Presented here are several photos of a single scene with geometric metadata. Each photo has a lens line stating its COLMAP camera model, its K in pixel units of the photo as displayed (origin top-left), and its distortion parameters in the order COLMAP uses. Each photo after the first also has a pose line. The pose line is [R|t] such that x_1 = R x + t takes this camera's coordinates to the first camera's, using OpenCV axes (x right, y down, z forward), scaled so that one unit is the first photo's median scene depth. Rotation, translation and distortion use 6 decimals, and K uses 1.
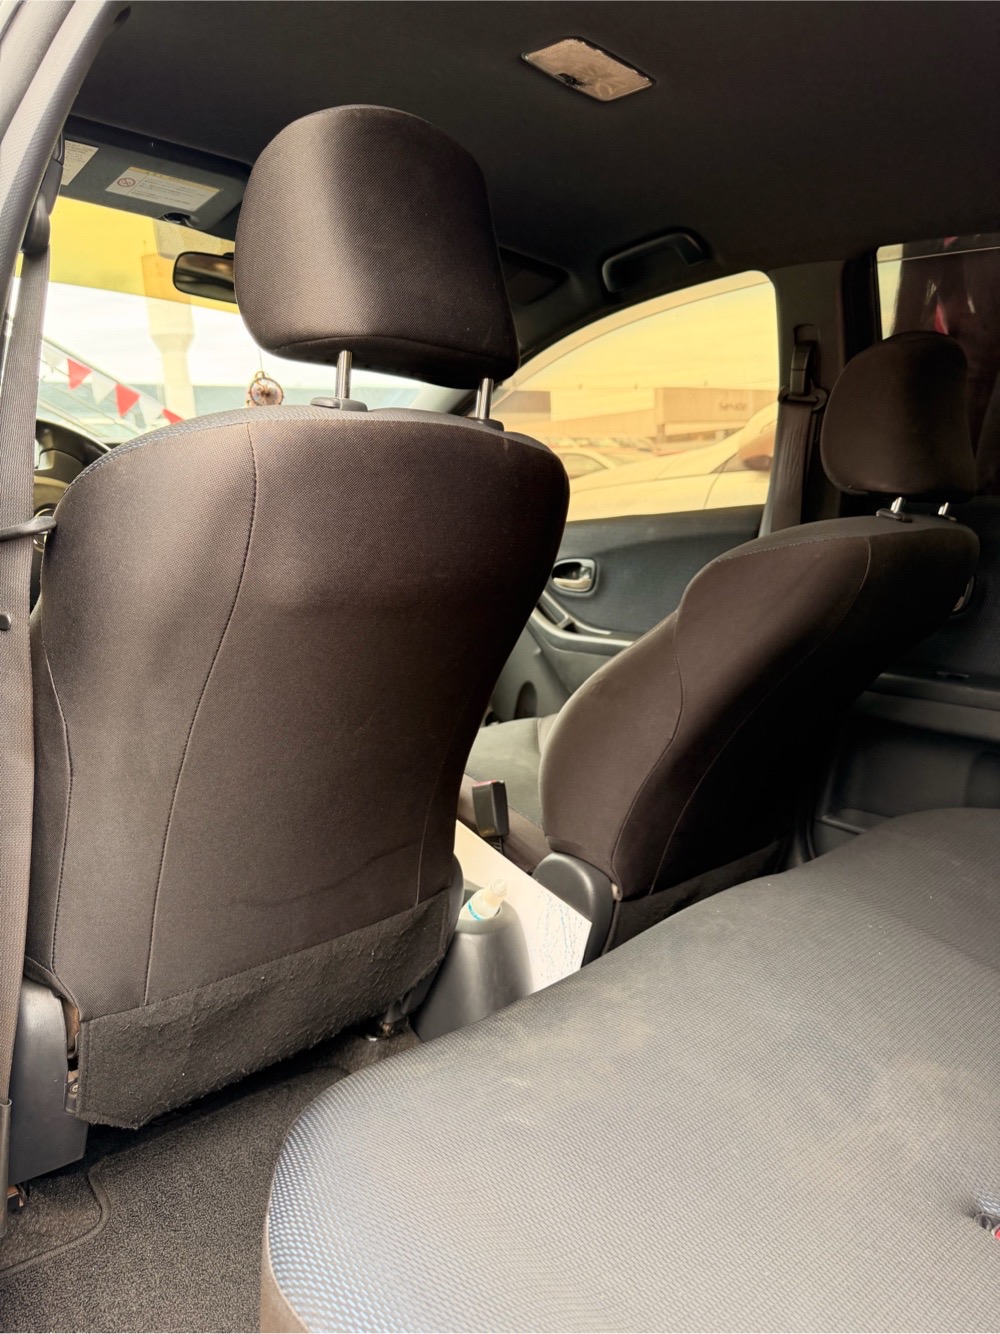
lens RADIAL K [[944.0, 0, 489.1], [0, 944.0, 666.8], [0, 0, 1]] dist [0.157728, -0.238803]
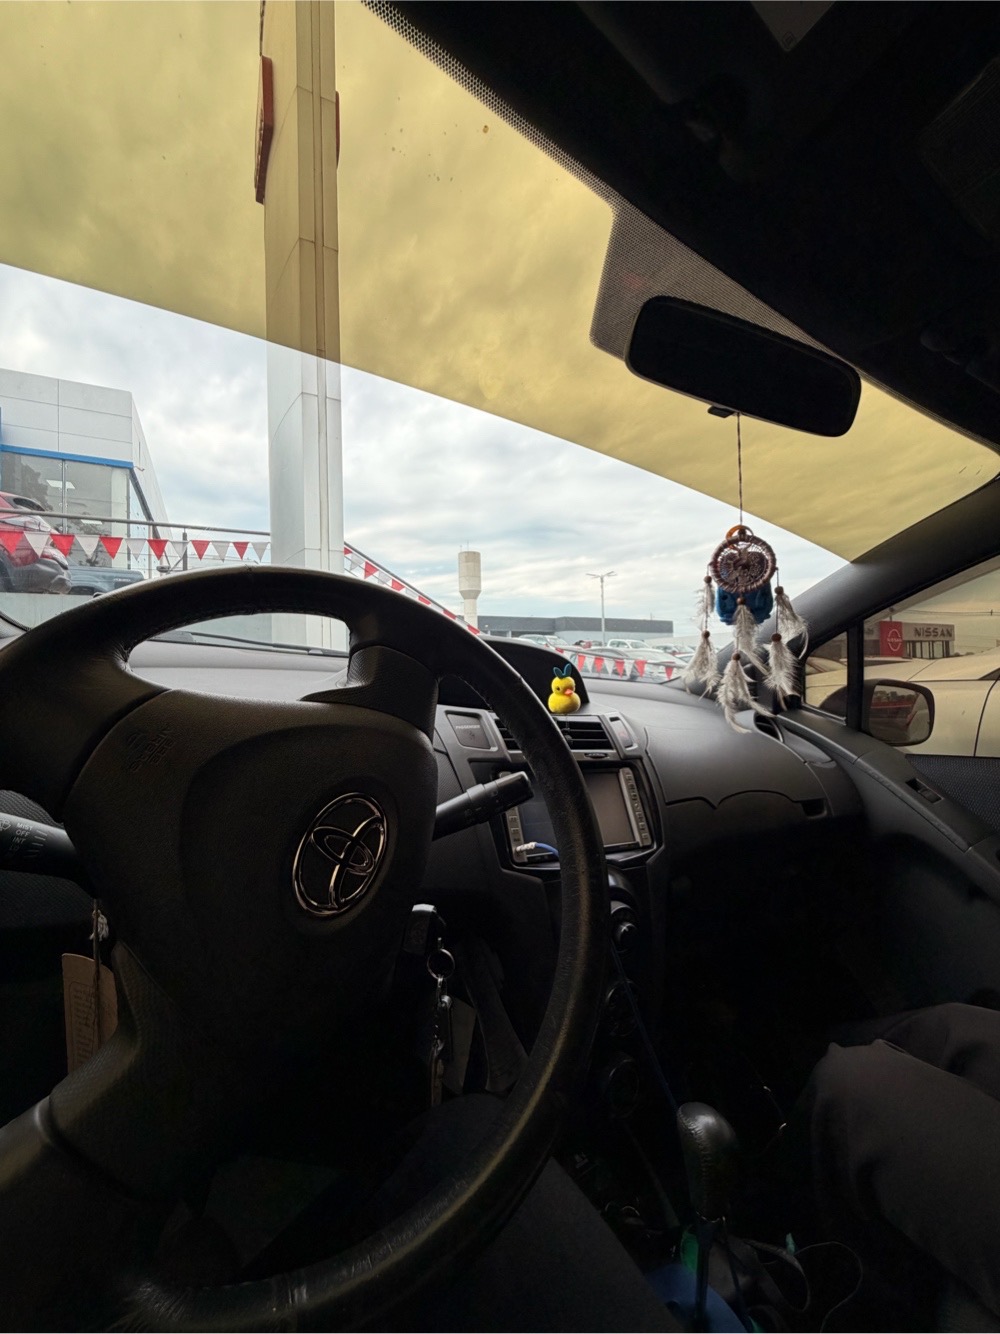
lens RADIAL K [[542.2, 0, 493.4], [0, 542.2, 653.4], [0, 0, 1]] dist [-0.001850, -0.000210]
pose [[0.967315, 0.028690, -0.251948, -0.233820], [-0.082701, 0.974946, -0.206497, -0.120105], [0.239711, 0.220584, 0.945453, 0.528184]]
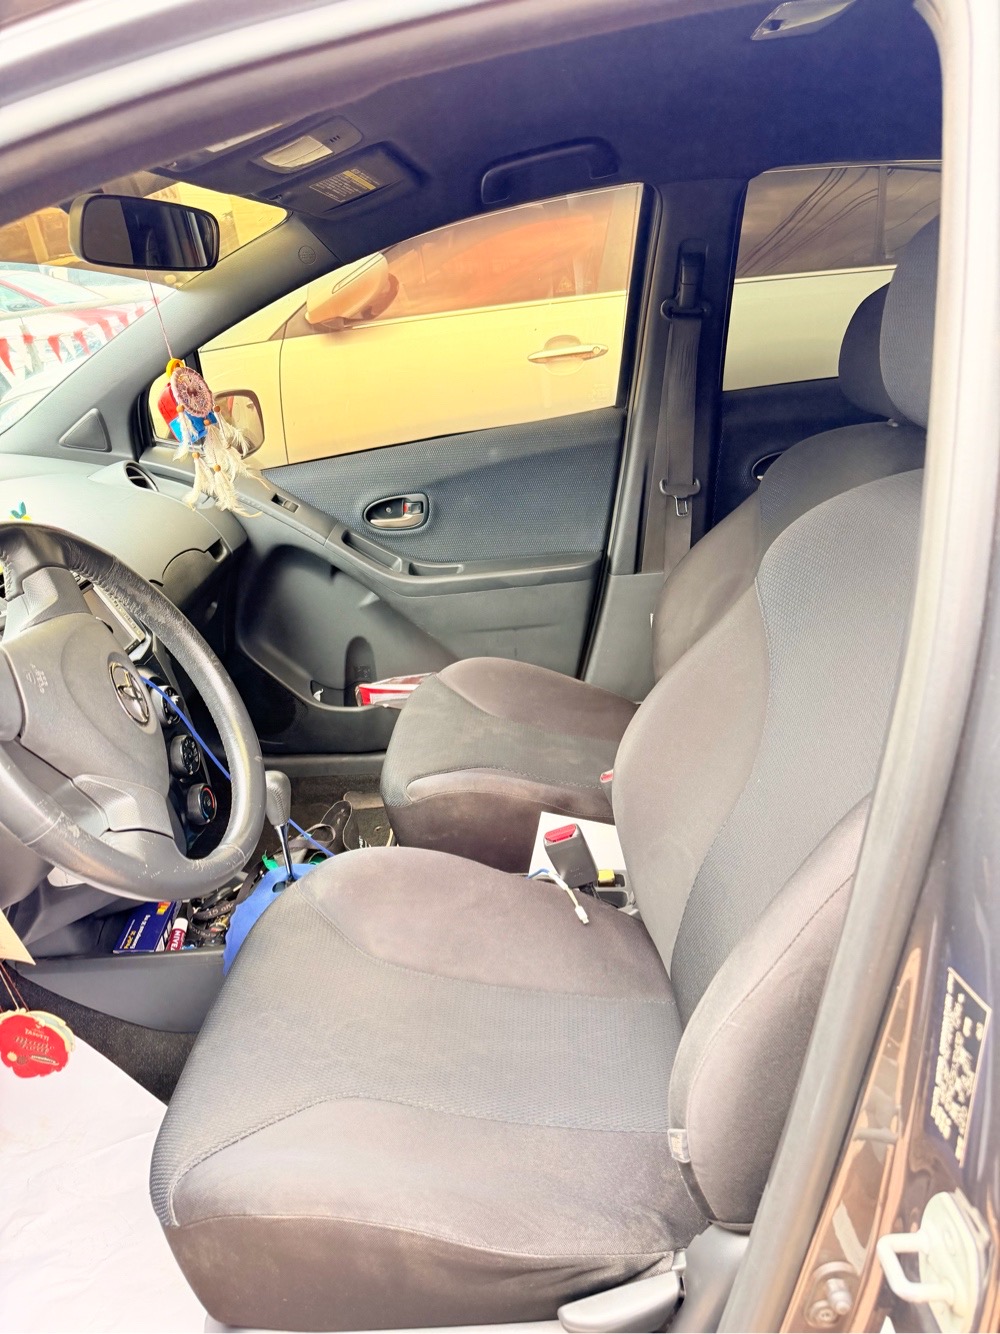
lens RADIAL K [[944.0, 0, 489.1], [0, 944.0, 666.8], [0, 0, 1]] dist [0.157728, -0.238803]
pose [[0.734426, -0.343728, 0.585209, -0.440289], [0.223499, 0.936658, 0.269667, -0.187966], [-0.640833, -0.067257, 0.764729, 0.238428]]
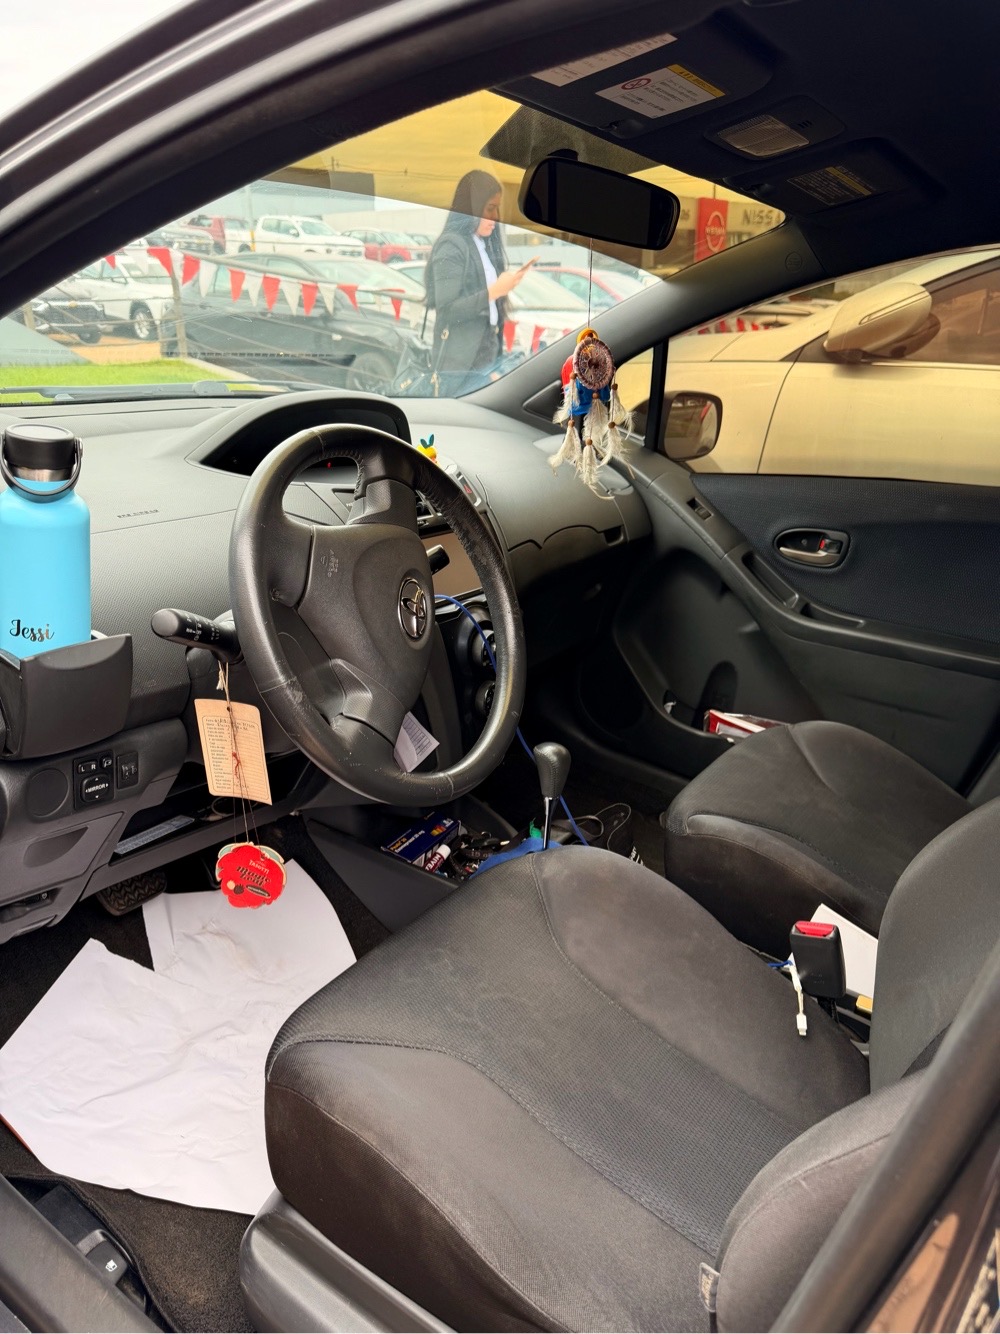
lens RADIAL K [[944.0, 0, 489.1], [0, 944.0, 666.8], [0, 0, 1]] dist [0.157728, -0.238803]
pose [[0.983970, -0.029267, 0.175918, -0.351939], [-0.004363, 0.982196, 0.187808, -0.153738], [-0.178282, -0.185565, 0.966323, 0.212187]]
